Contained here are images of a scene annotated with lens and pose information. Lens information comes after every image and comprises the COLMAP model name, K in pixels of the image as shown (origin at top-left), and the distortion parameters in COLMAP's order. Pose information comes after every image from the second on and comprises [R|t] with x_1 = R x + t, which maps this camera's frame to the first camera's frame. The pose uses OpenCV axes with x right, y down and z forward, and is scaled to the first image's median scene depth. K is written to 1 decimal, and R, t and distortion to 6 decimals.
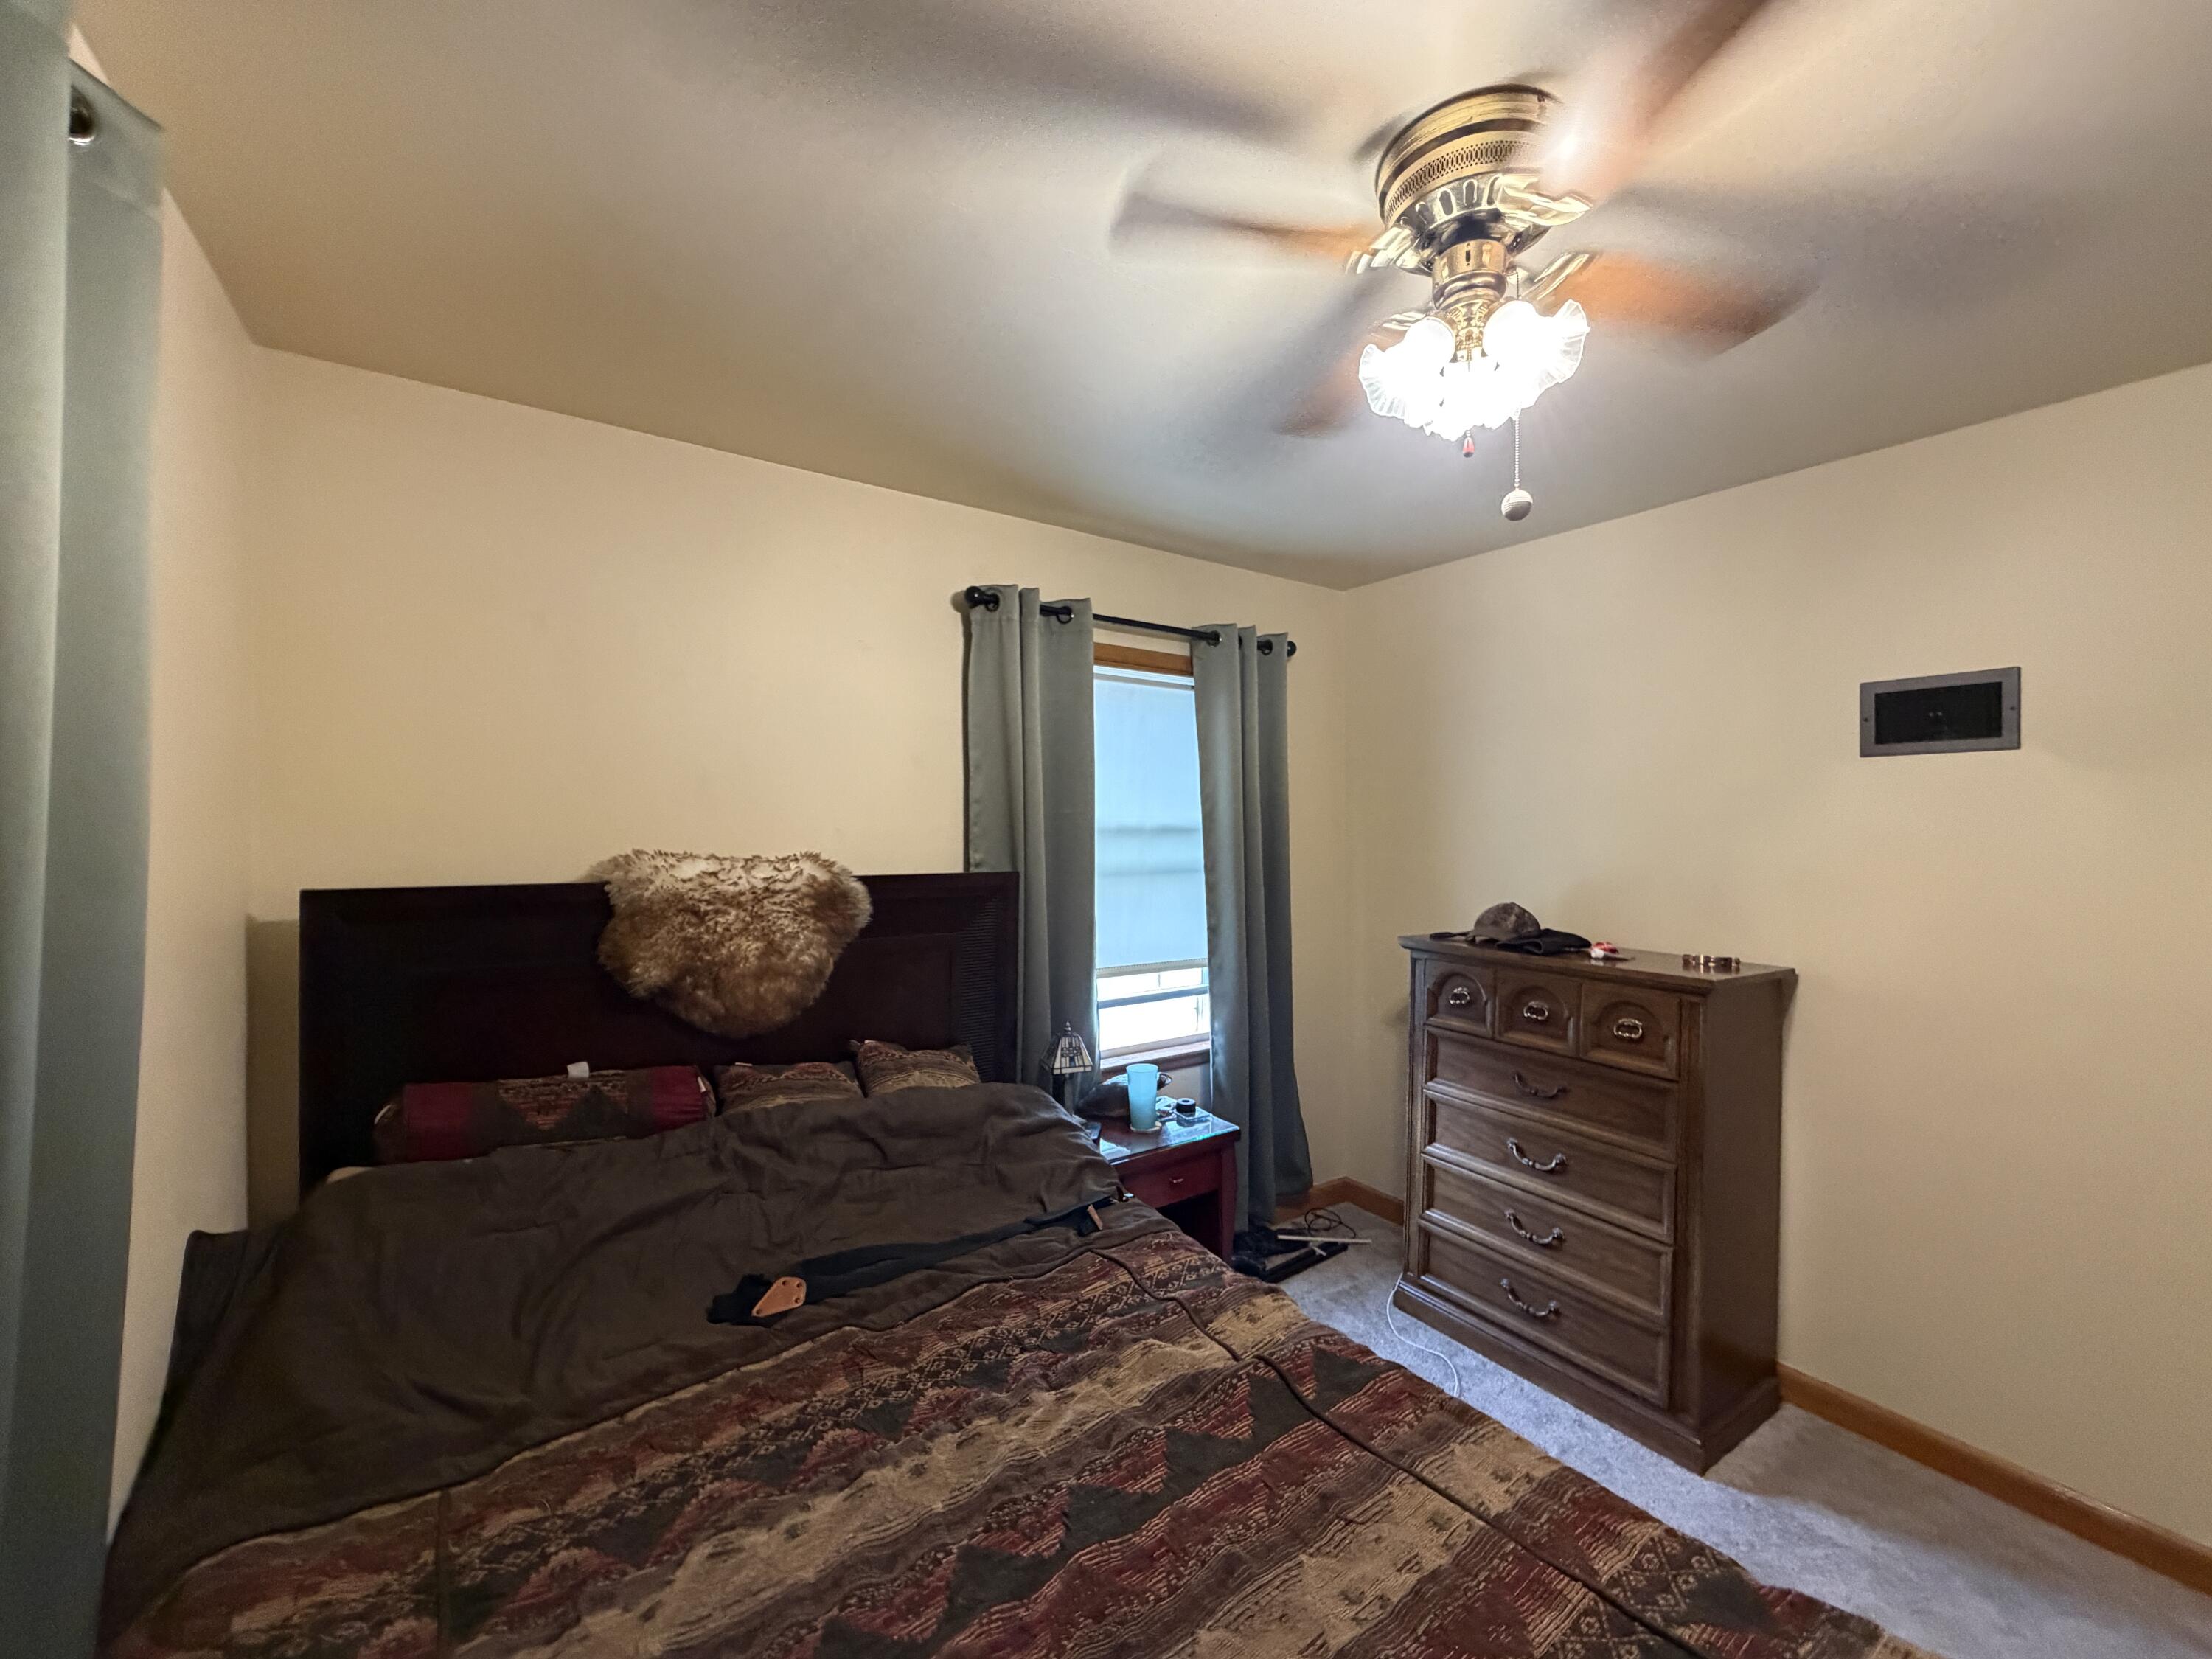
lens RADIAL K [[879.5, 0, 1108.6], [0, 879.5, 834.8], [0, 0, 1]] dist [0.001513, -0.000207]
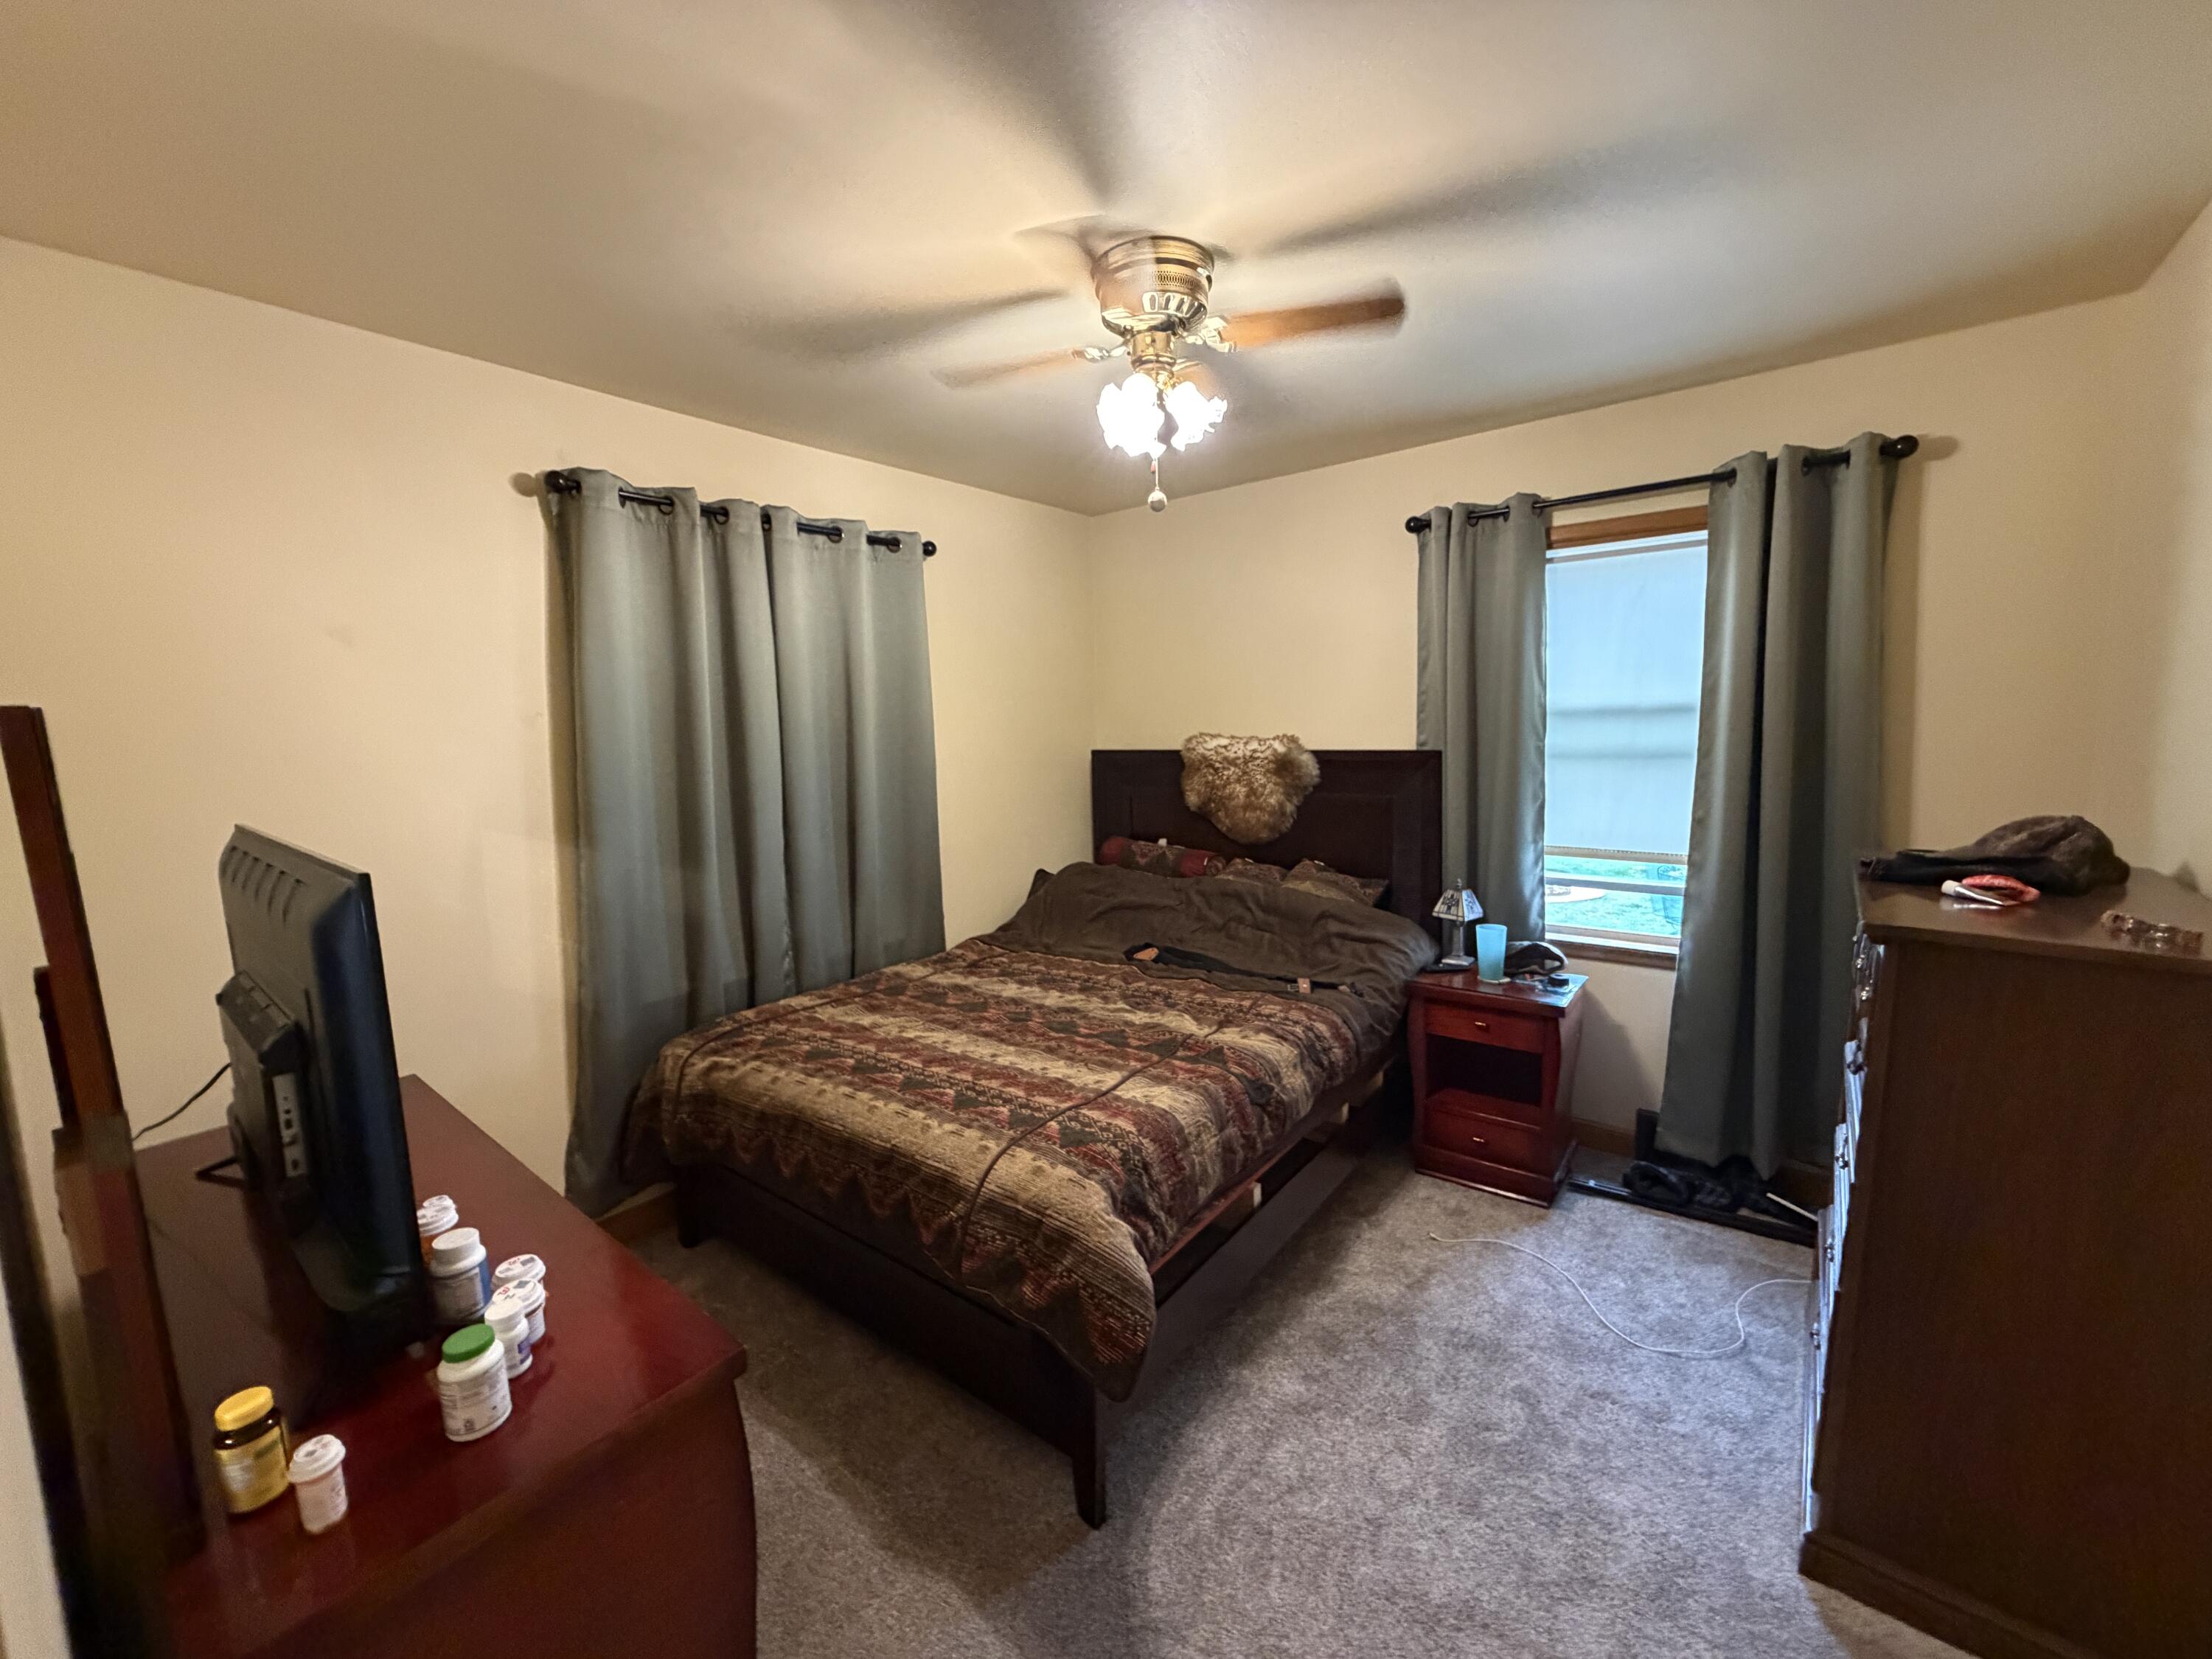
lens RADIAL K [[879.5, 0, 1104.8], [0, 879.5, 828.6], [0, 0, 1]] dist [0.001513, -0.000207]
pose [[0.286969, 0.096175, -0.953100, 1.107275], [0.010672, 0.994565, 0.103572, 0.022751], [0.957880, -0.039893, 0.284383, 0.258564]]
